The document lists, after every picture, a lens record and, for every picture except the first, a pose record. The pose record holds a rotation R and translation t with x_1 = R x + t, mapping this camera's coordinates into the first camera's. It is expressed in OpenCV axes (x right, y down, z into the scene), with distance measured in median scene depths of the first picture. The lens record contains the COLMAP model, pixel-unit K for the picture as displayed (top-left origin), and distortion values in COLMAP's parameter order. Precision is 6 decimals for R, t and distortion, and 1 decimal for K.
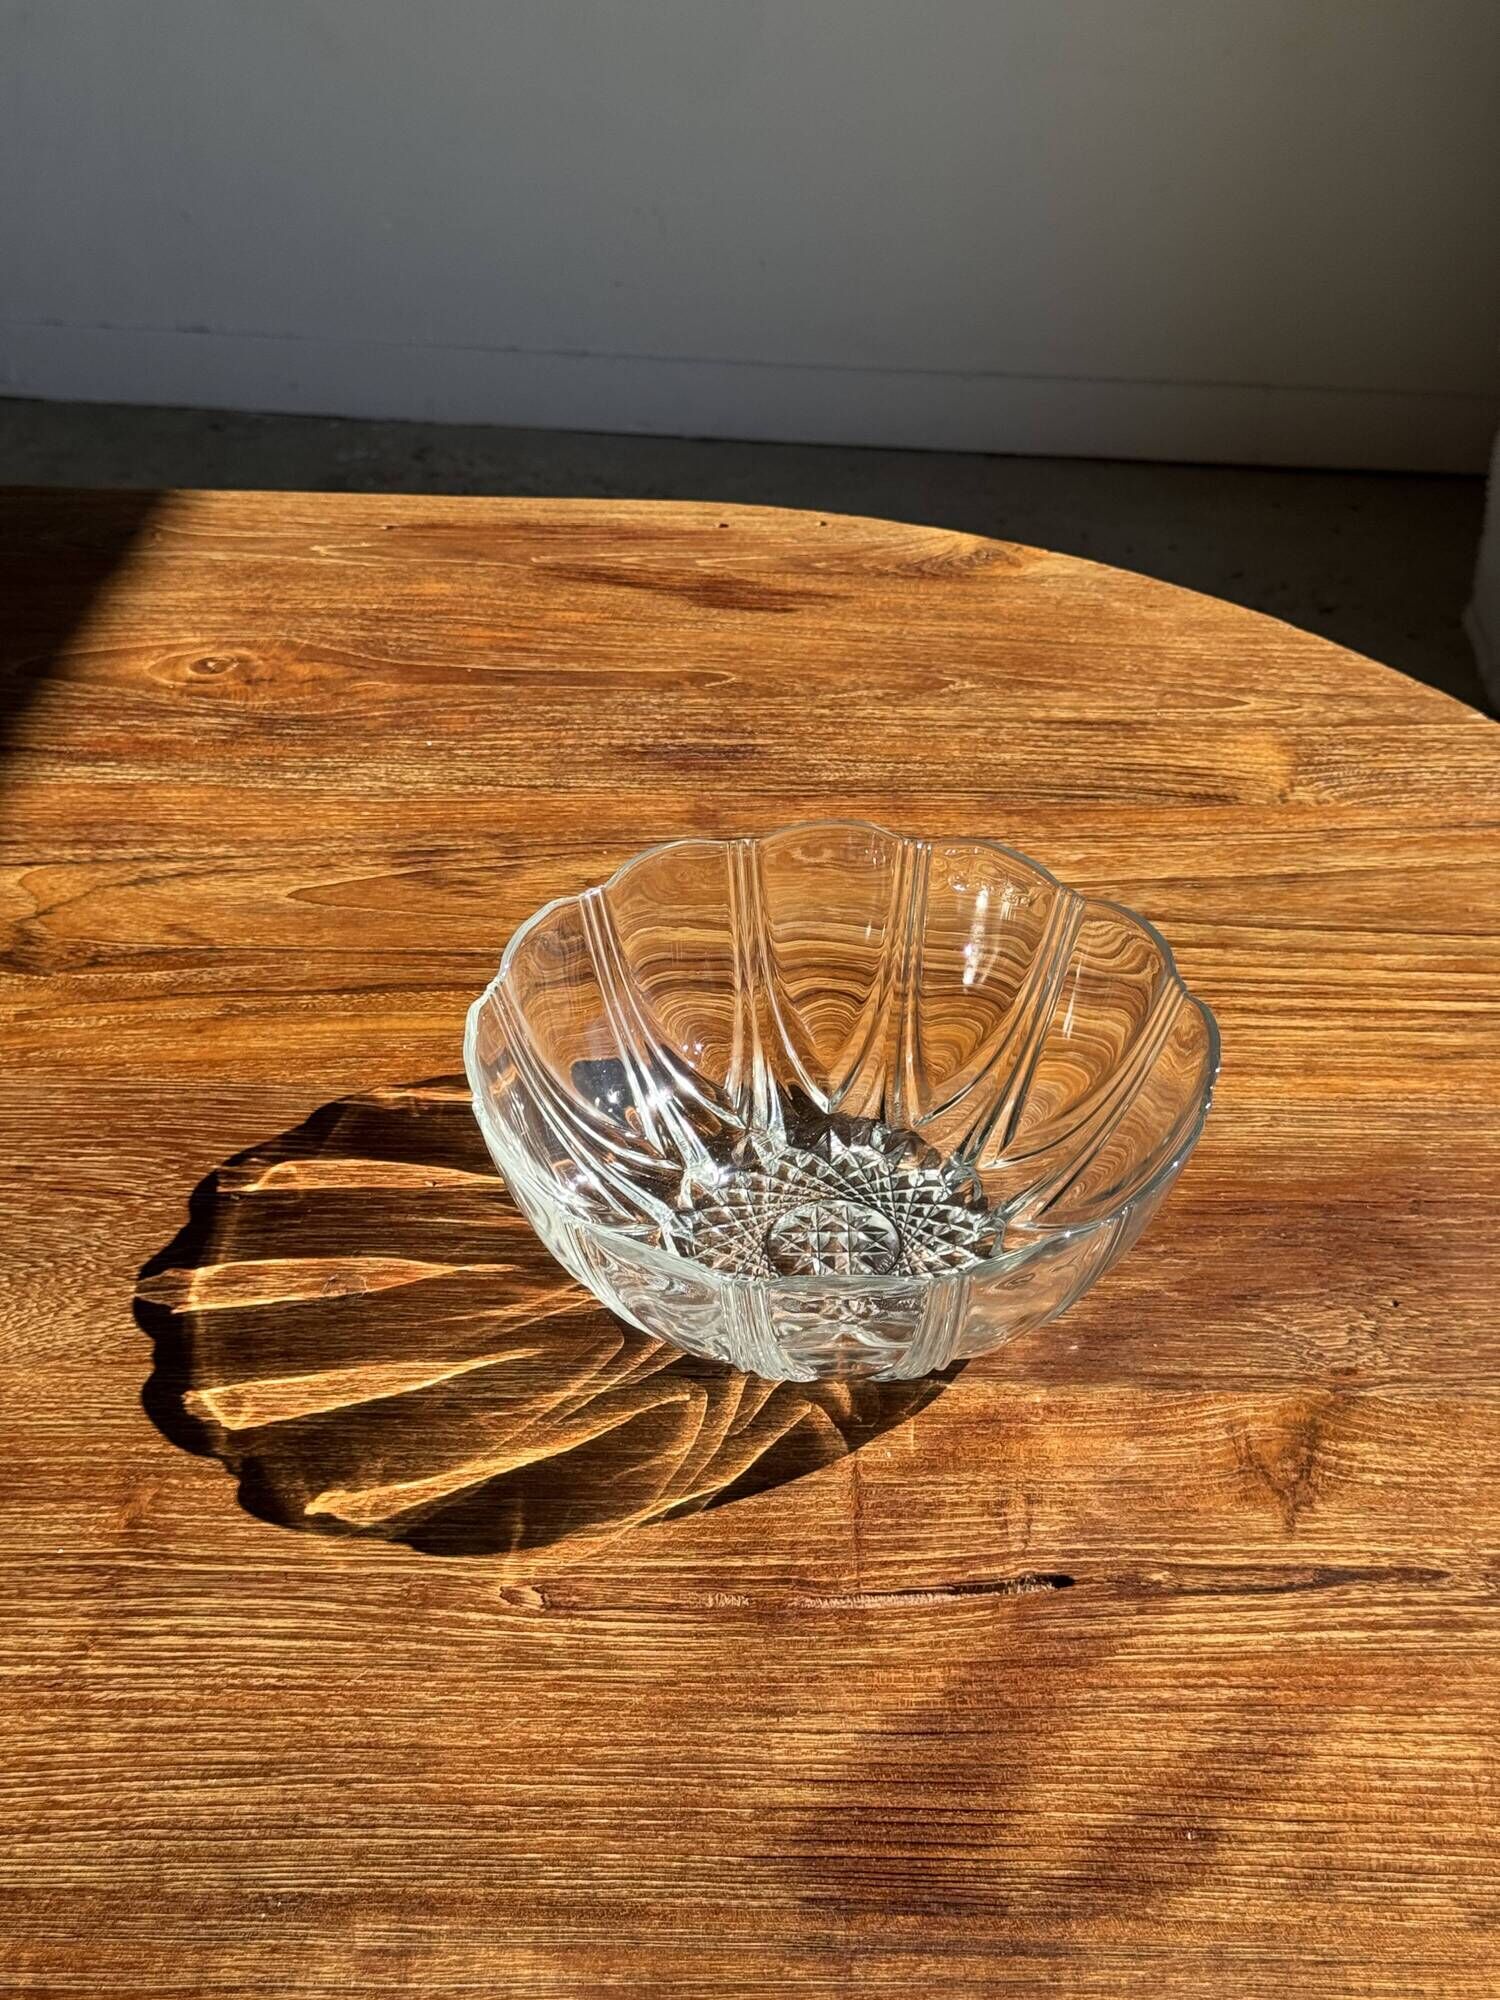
lens RADIAL K [[2790.6, 0, 748.1], [0, 2790.6, 992.1], [0, 0, 1]] dist [0.109031, 0.000000]
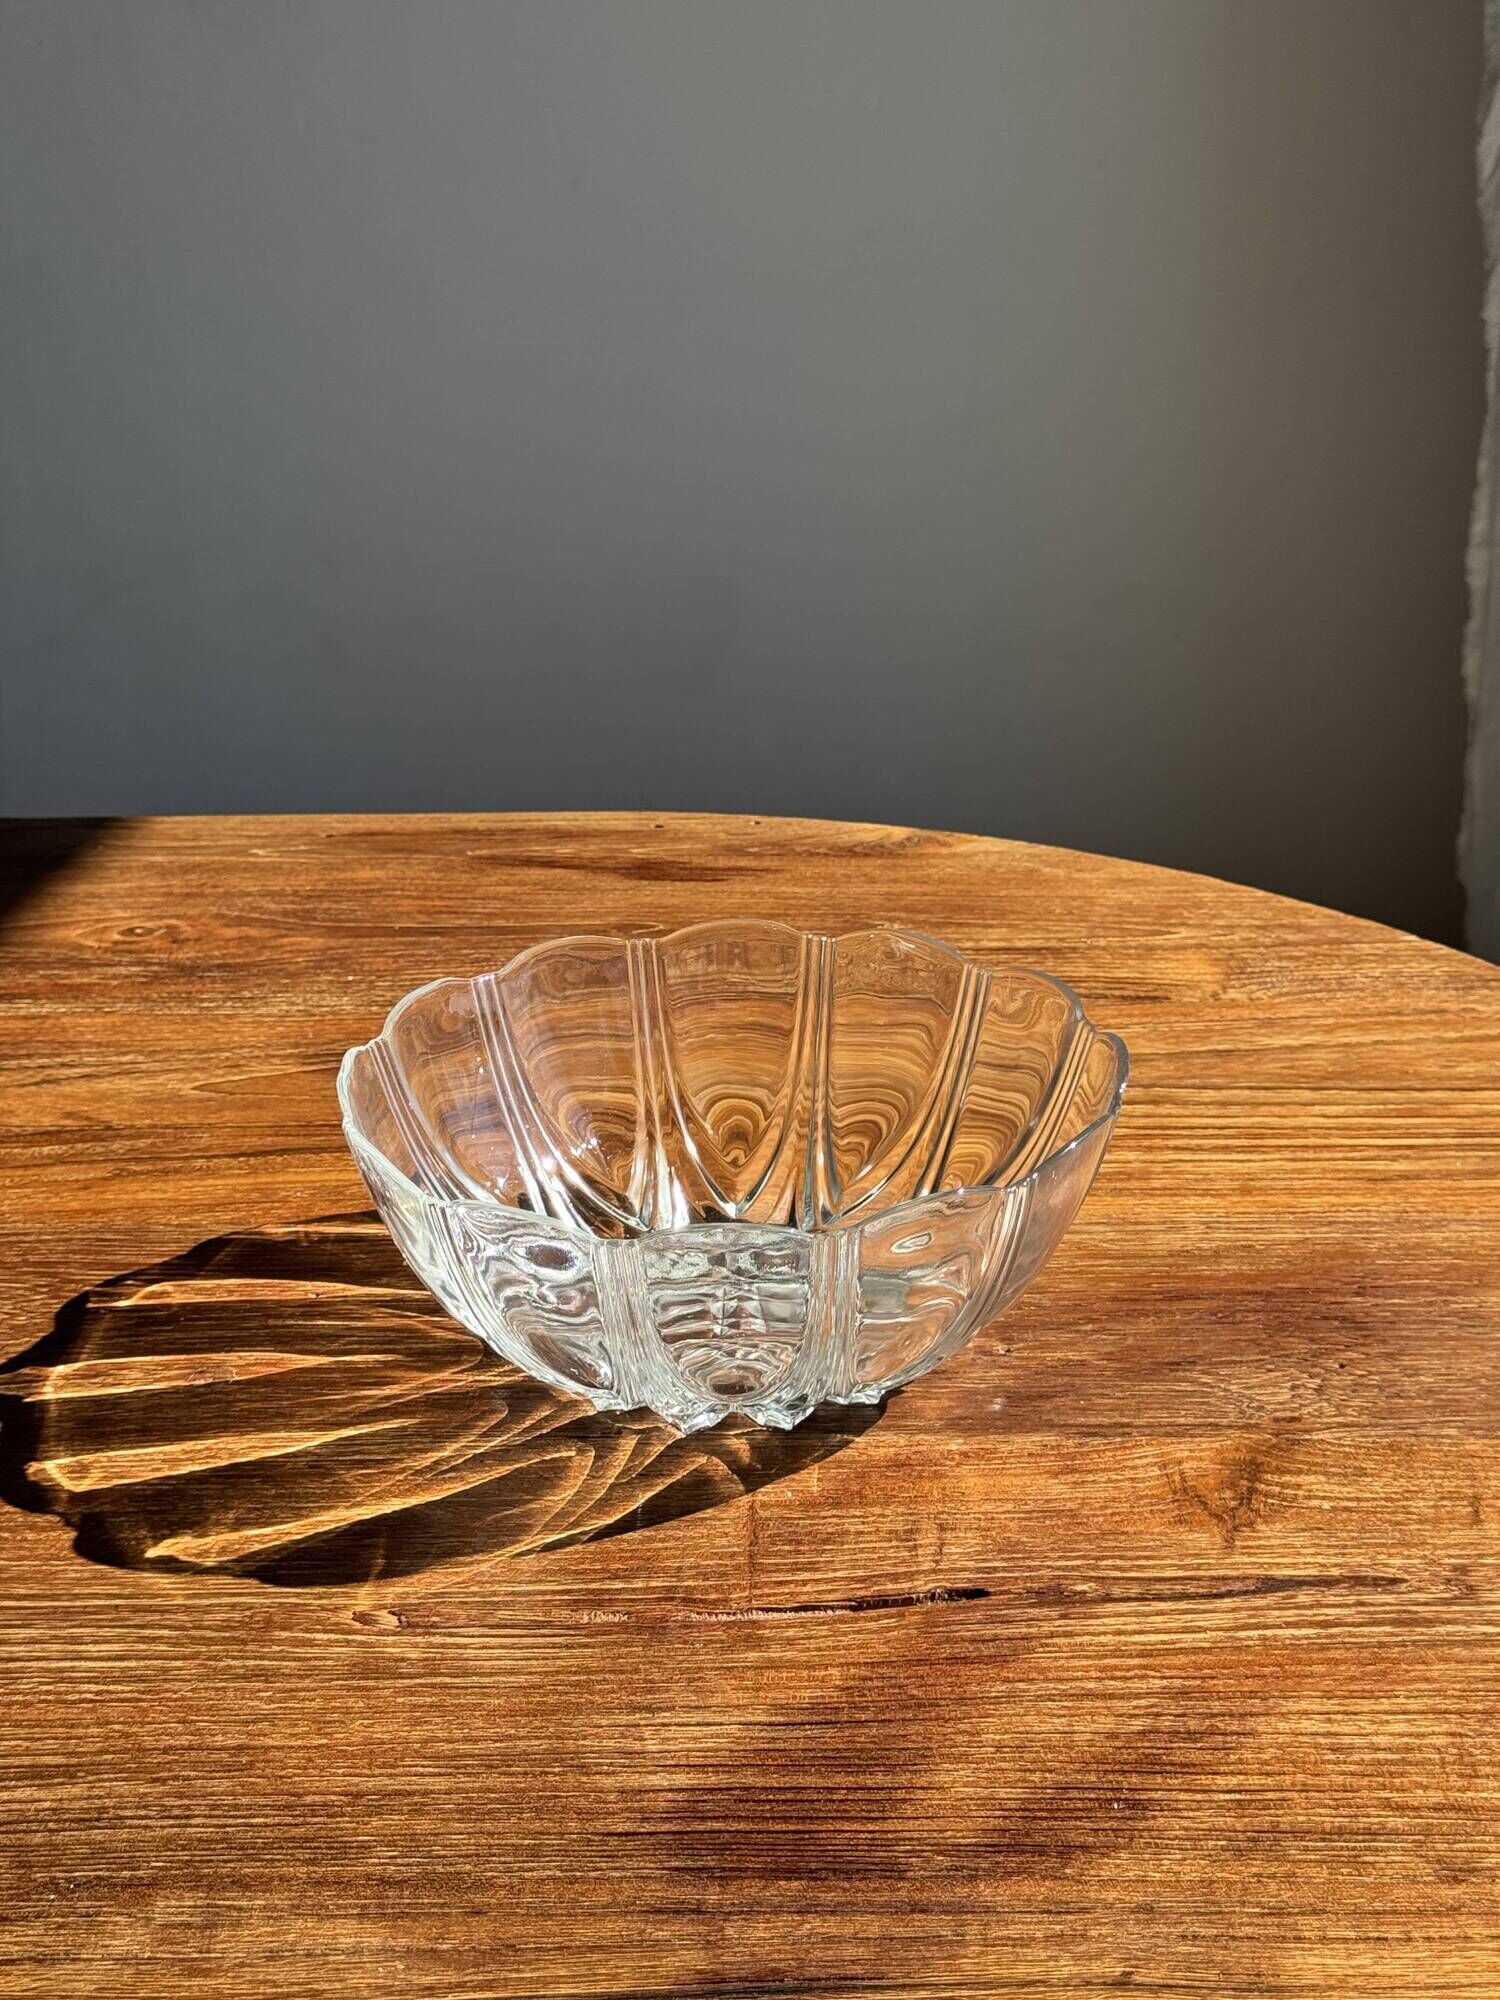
lens RADIAL K [[2790.6, 0, 730.0], [0, 2790.6, 959.9], [0, 0, 1]] dist [0.109031, 0.000000]
pose [[0.999657, -0.021106, -0.015476, 0.049609], [0.015817, 0.958329, -0.285230, 0.263037], [0.020852, 0.284887, 0.958334, 0.074938]]
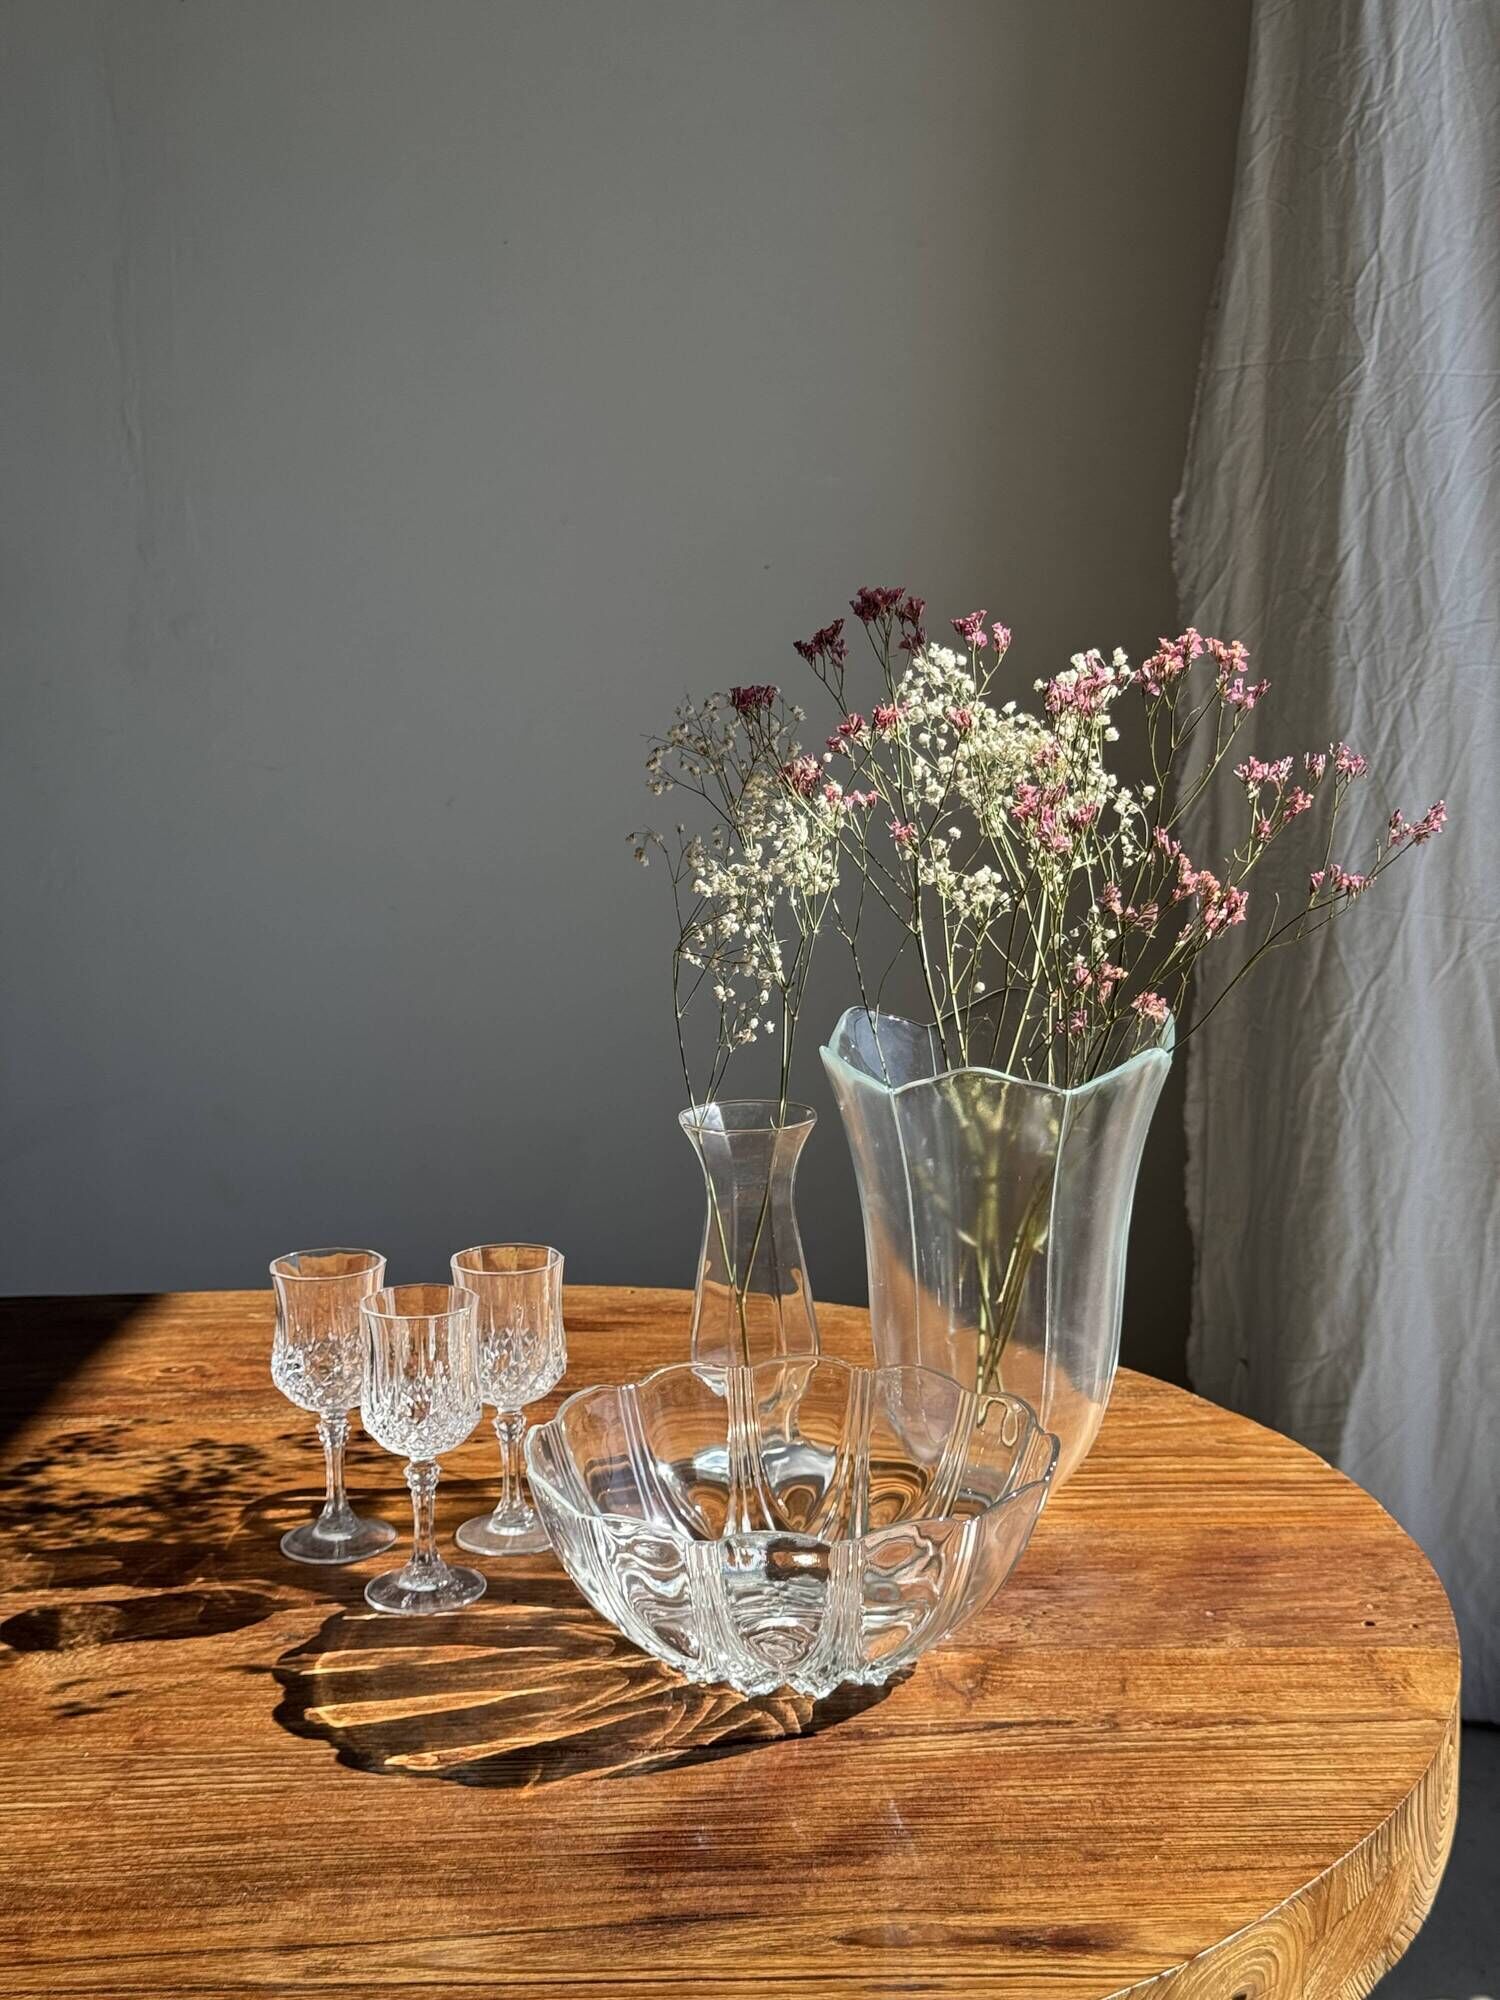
lens RADIAL K [[2790.6, 0, 754.9], [0, 2790.6, 1001.7], [0, 0, 1]] dist [0.109031, 0.000000]
pose [[0.997570, -0.018286, 0.067224, -0.003296], [0.047055, 0.888418, -0.456617, 0.511549], [-0.051373, 0.458670, 0.887120, -0.410454]]
